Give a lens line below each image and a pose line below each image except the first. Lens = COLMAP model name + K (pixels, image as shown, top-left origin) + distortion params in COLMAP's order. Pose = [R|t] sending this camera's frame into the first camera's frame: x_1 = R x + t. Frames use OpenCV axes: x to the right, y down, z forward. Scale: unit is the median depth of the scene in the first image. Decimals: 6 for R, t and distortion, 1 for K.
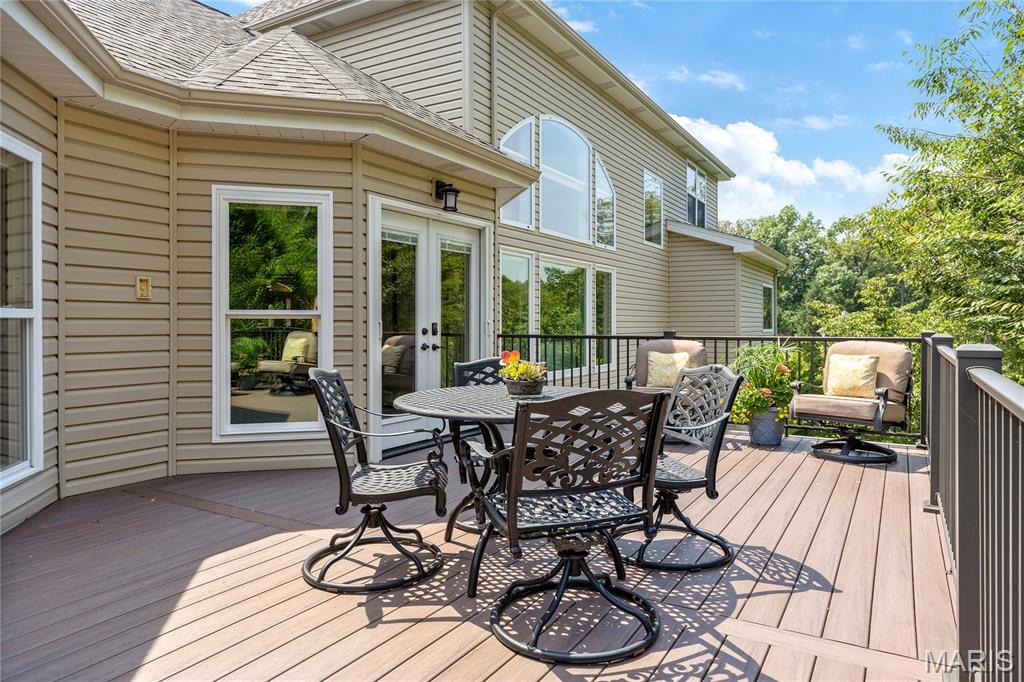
lens RADIAL K [[679.6, 0, 511.1], [0, 679.6, 336.6], [0, 0, 1]] dist [0.007805, 0.001903]
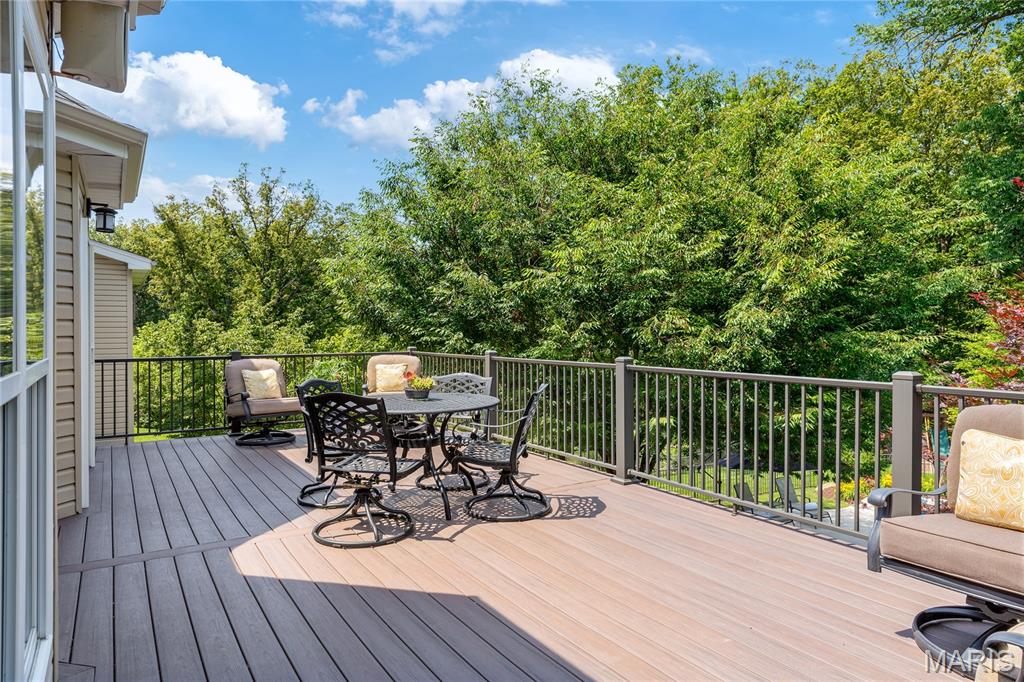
lens RADIAL K [[679.6, 0, 514.2], [0, 679.6, 339.3], [0, 0, 1]] dist [0.007805, 0.001903]
pose [[0.432291, -0.013312, 0.901636, -1.586493], [0.007146, 0.999910, 0.011336, -0.105403], [-0.901706, 0.001542, 0.432347, 0.086477]]
